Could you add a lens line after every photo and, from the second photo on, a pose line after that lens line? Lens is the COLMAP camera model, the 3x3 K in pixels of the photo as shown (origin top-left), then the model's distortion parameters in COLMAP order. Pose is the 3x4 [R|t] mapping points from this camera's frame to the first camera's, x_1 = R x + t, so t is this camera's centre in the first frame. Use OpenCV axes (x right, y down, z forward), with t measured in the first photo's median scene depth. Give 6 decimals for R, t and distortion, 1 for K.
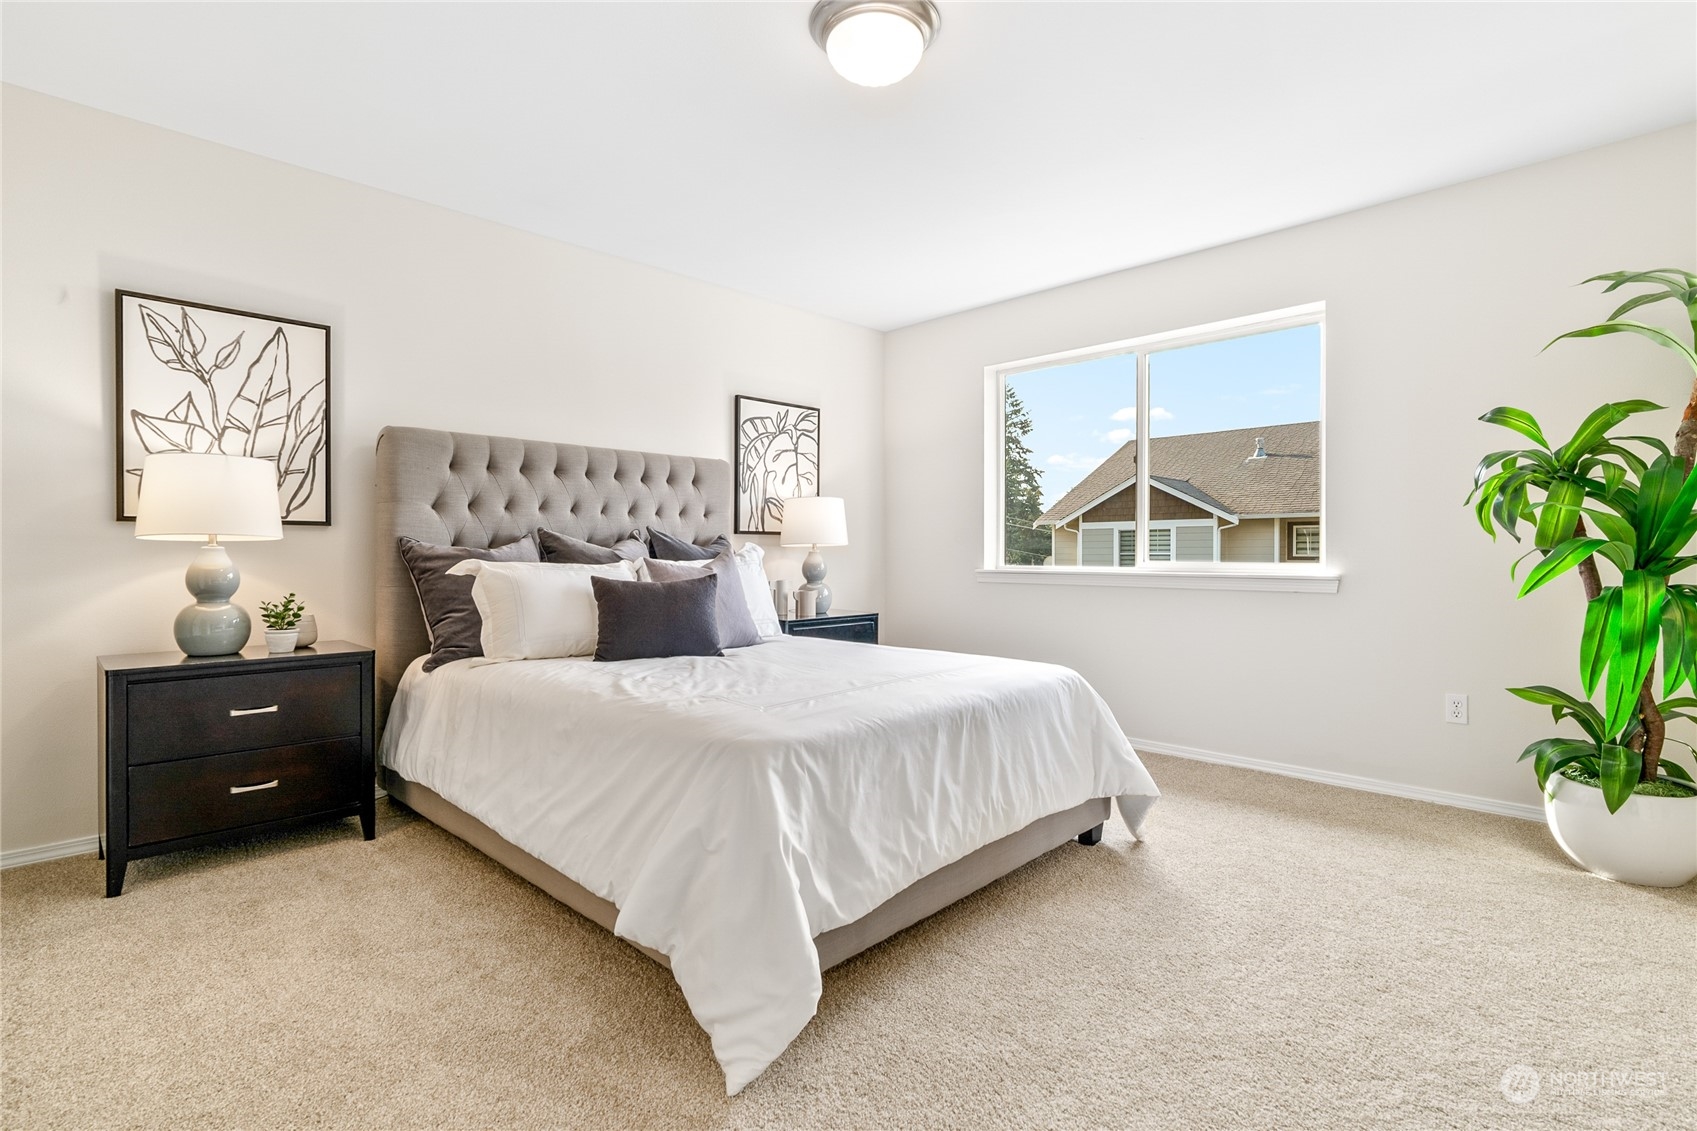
lens RADIAL K [[810.8, 0, 842.4], [0, 810.8, 569.0], [0, 0, 1]] dist [-0.018512, 0.000896]
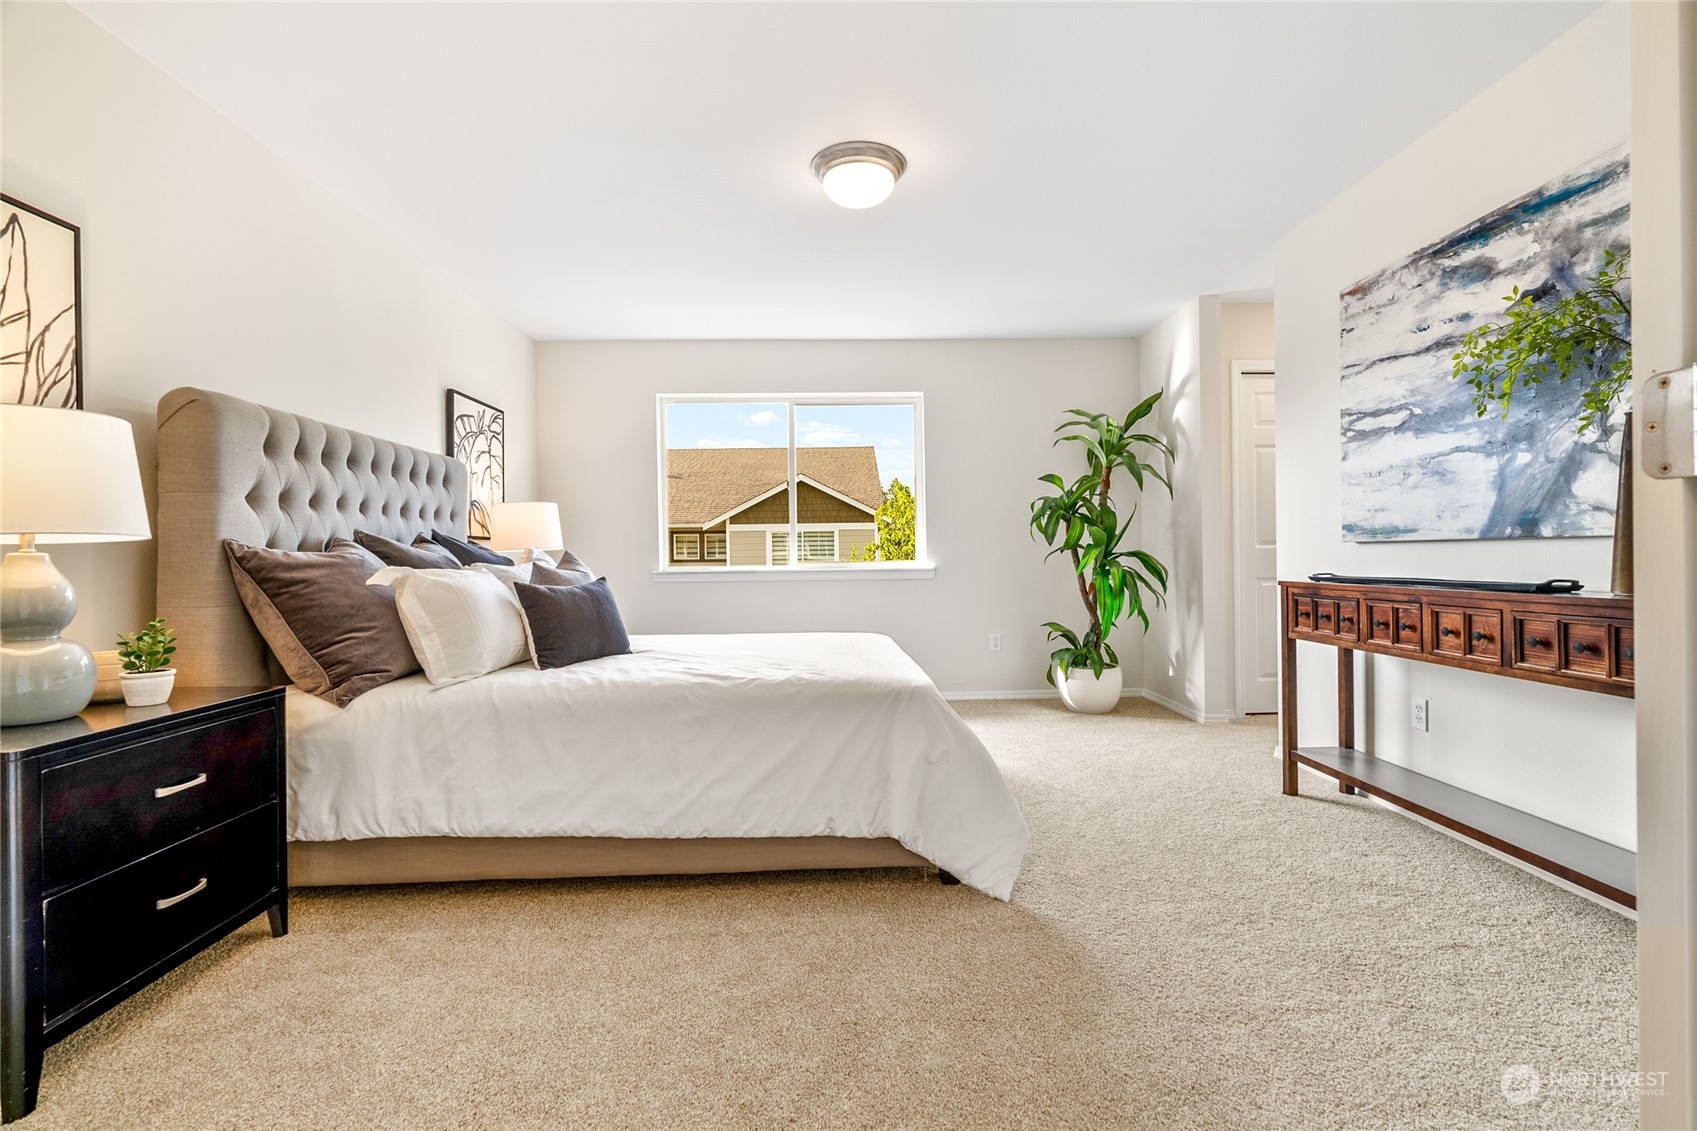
lens RADIAL K [[766.2, 0, 850.8], [0, 766.2, 581.8], [0, 0, 1]] dist [-0.021270, 0.000554]
pose [[0.685152, -0.033845, 0.727613, -0.671446], [0.026349, 0.999418, 0.021677, -0.000455], [-0.727923, 0.004320, 0.685645, 0.099476]]
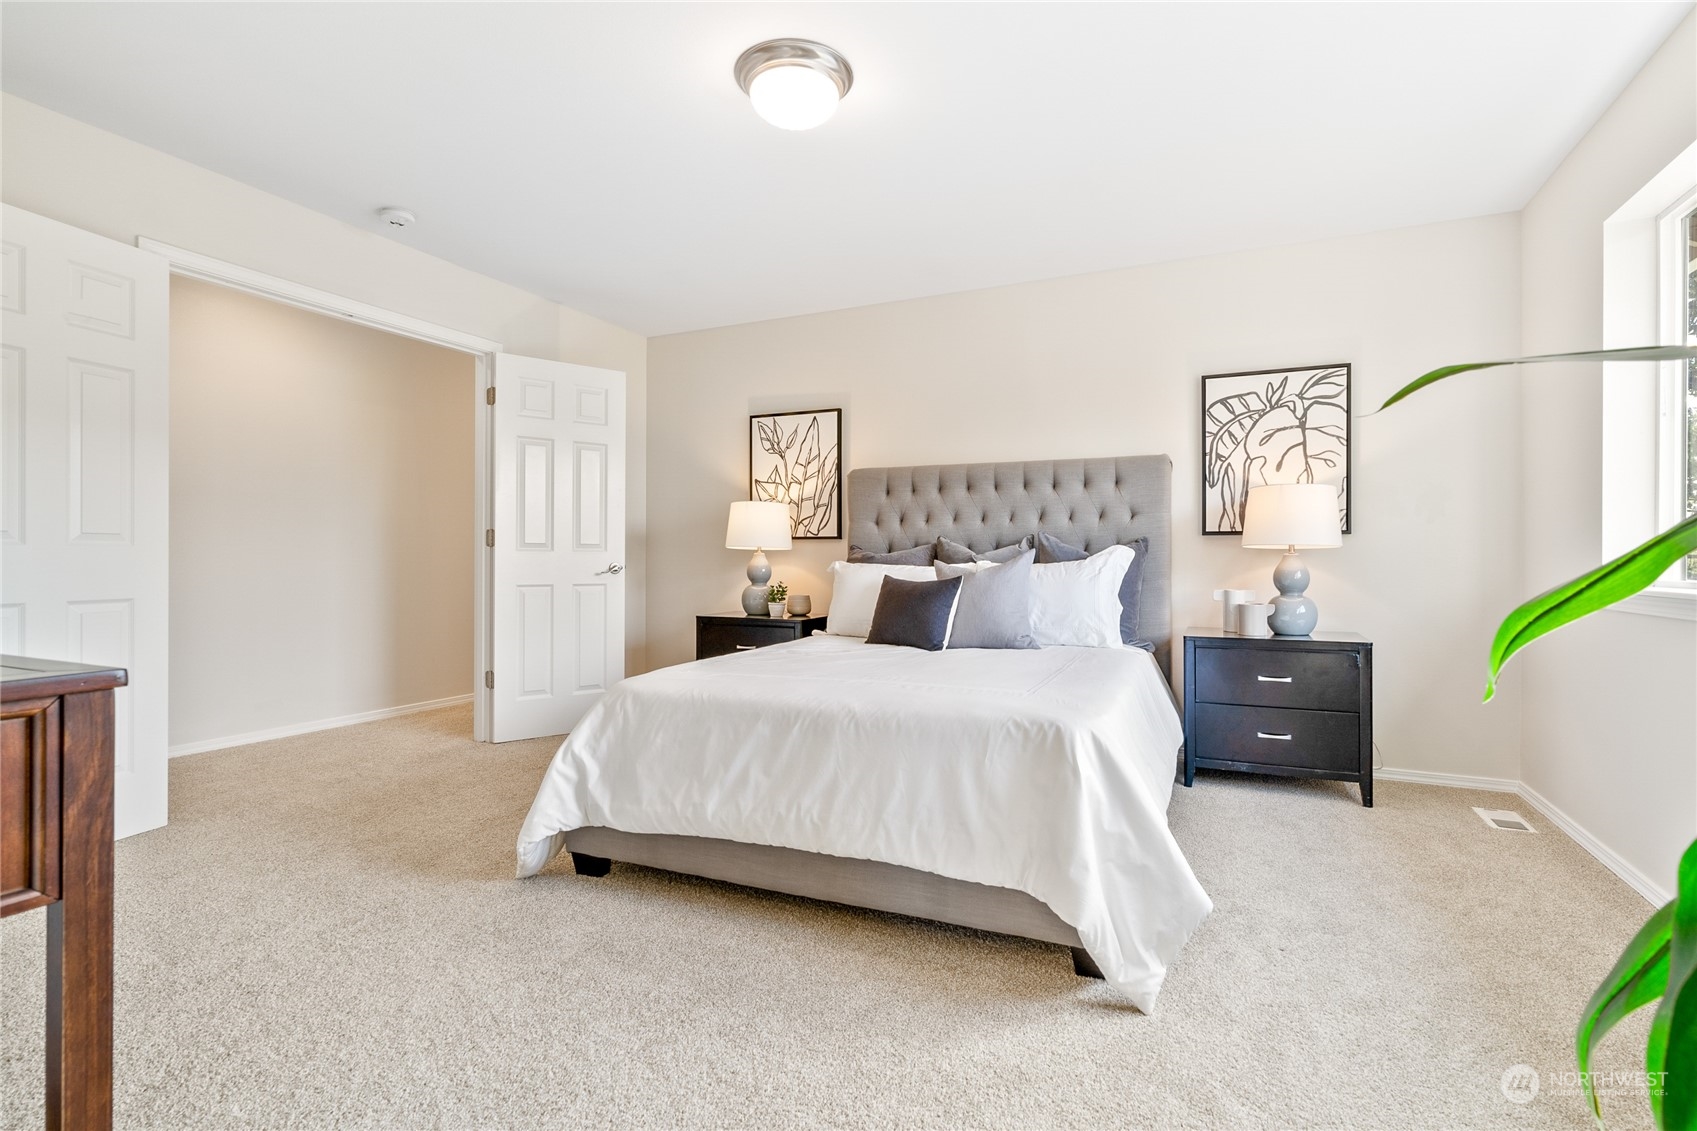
lens RADIAL K [[779.5, 0, 848.5], [0, 779.5, 565.5], [0, 0, 1]] dist [-0.013531, 0.000234]
pose [[0.341893, 0.007281, -0.939711, 0.777490], [-0.020390, 0.999792, 0.000328, -0.004479], [0.939518, 0.019049, 0.341970, 0.524379]]
